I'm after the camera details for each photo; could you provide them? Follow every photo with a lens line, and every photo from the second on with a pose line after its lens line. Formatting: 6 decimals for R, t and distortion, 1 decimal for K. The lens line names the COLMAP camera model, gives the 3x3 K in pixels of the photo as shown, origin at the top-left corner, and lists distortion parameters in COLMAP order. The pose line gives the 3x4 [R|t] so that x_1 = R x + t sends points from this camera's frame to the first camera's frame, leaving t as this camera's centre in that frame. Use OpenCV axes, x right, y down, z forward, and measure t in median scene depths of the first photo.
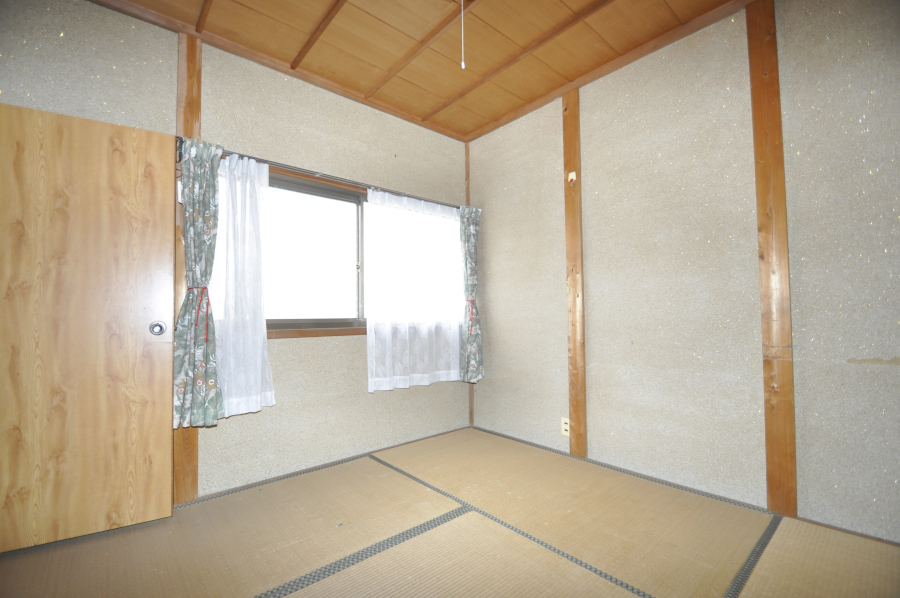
lens RADIAL K [[402.3, 0, 446.2], [0, 402.3, 302.8], [0, 0, 1]] dist [0.005047, -0.001087]
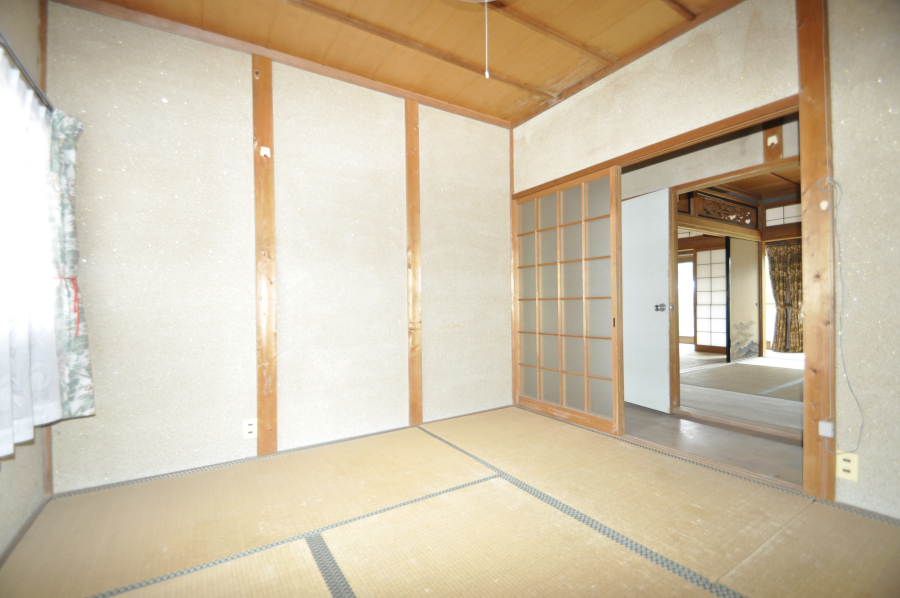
lens RADIAL K [[402.3, 0, 447.5], [0, 402.3, 300.3], [0, 0, 1]] dist [0.005047, -0.001087]
pose [[0.135336, 0.012089, 0.990726, -0.525379], [-0.029456, 0.999533, -0.008173, 0.017948], [-0.990362, -0.028077, 0.135628, 0.446171]]
